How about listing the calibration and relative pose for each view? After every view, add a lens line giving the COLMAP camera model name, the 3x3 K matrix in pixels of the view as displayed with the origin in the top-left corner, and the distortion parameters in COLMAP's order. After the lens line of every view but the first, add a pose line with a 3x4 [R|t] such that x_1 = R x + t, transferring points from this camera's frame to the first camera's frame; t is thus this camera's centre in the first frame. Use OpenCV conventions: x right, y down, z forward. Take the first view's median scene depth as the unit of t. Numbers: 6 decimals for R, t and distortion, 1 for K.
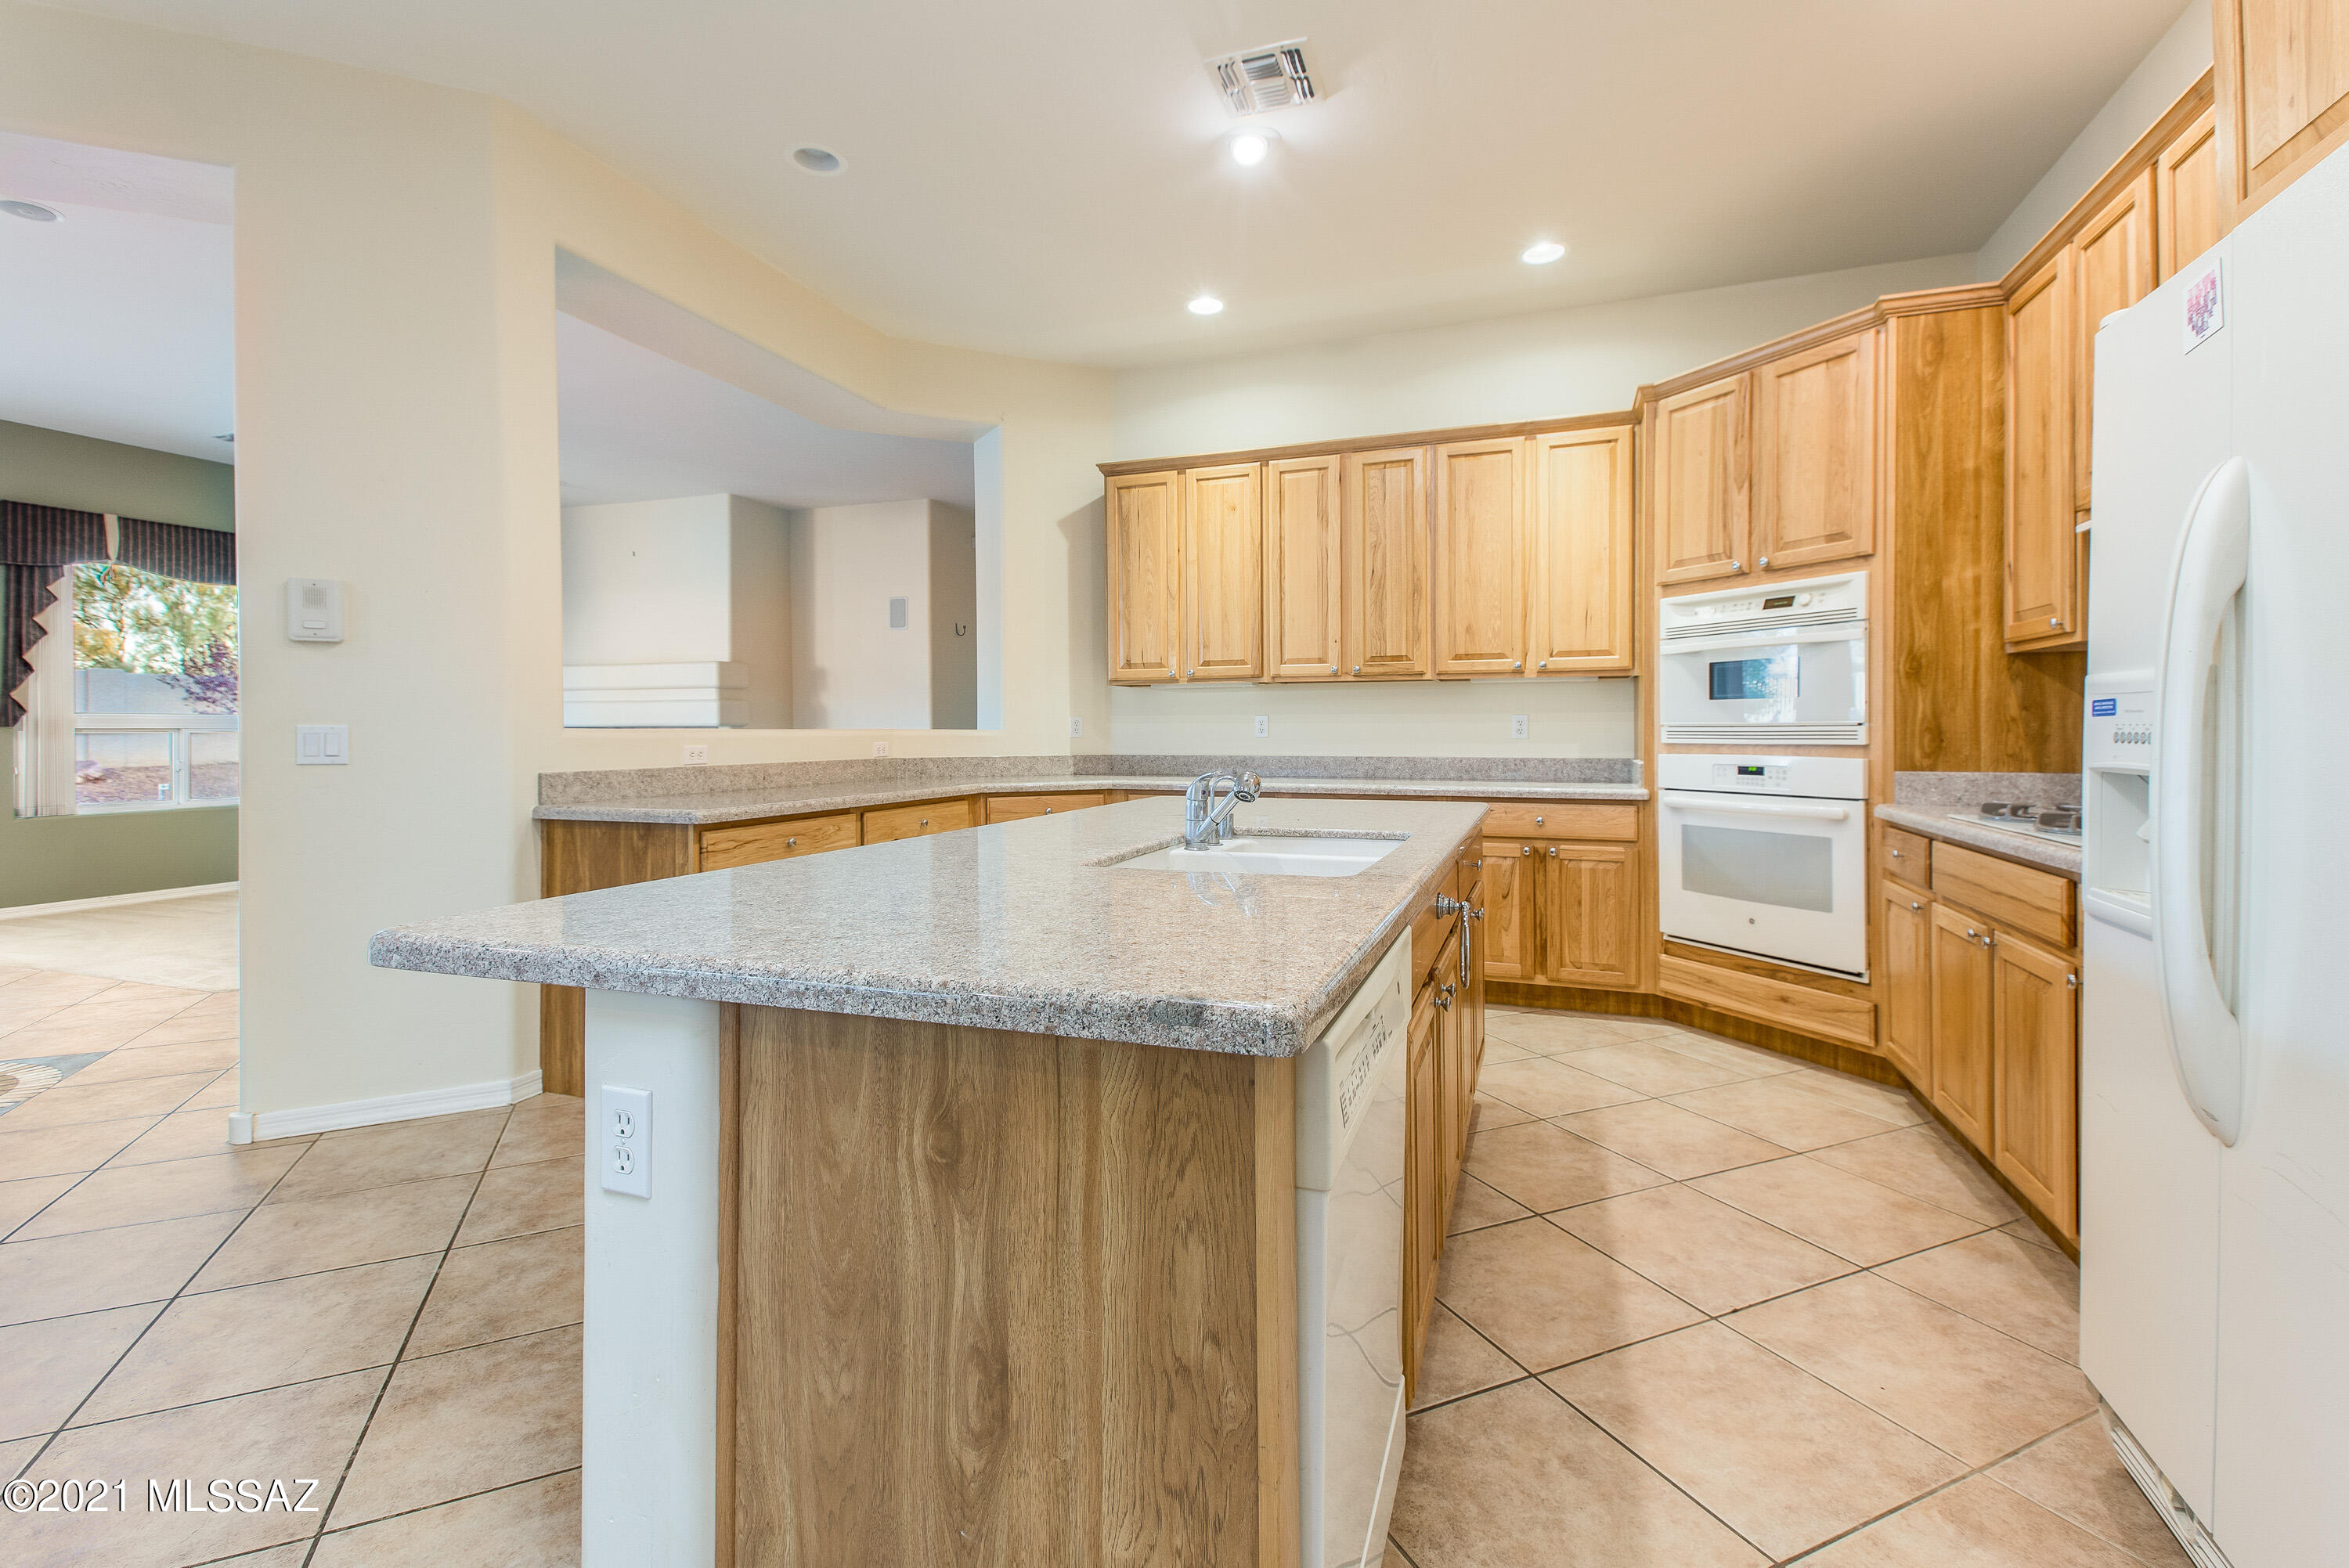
lens RADIAL K [[1052.9, 0, 1180.9], [0, 1052.9, 740.9], [0, 0, 1]] dist [0.034885, 0.000041]
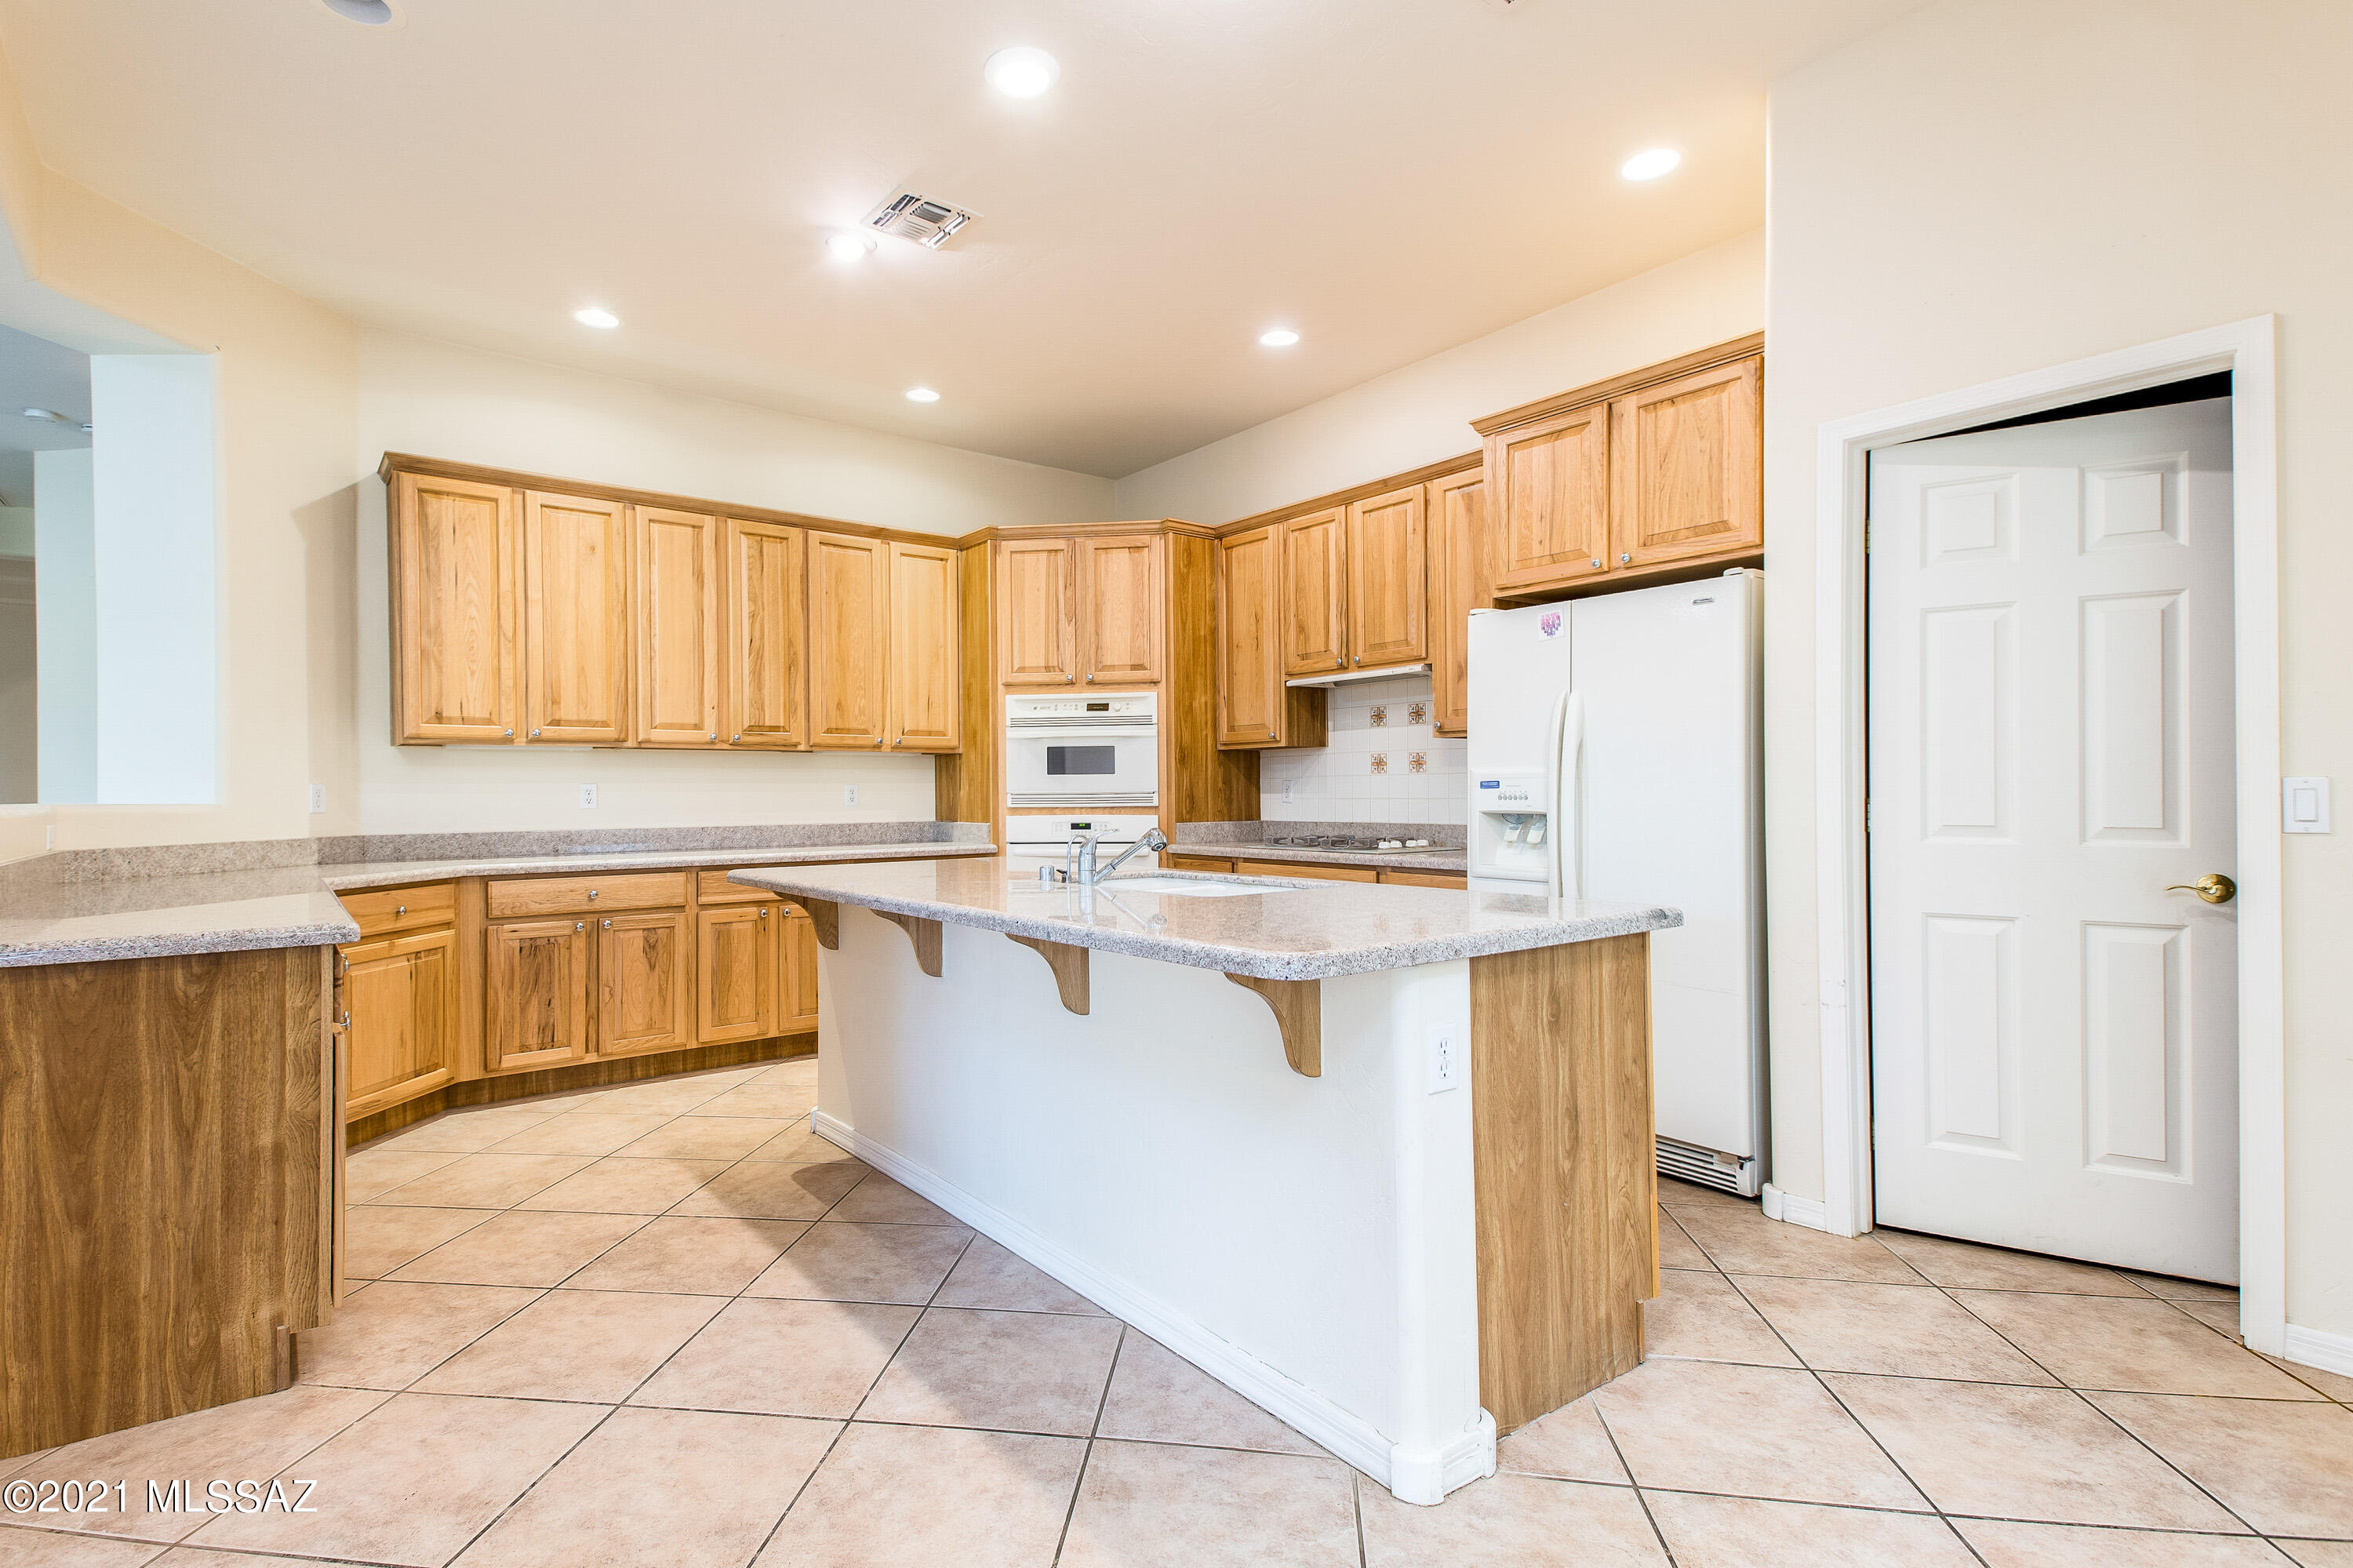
lens RADIAL K [[1115.1, 0, 1144.0], [0, 1115.1, 790.2], [0, 0, 1]] dist [0.050609, 0.000209]
pose [[0.545907, -0.000321, 0.837846, -0.595776], [0.015186, 0.999839, -0.009512, -0.003547], [-0.837708, 0.017916, 0.545824, 0.126409]]
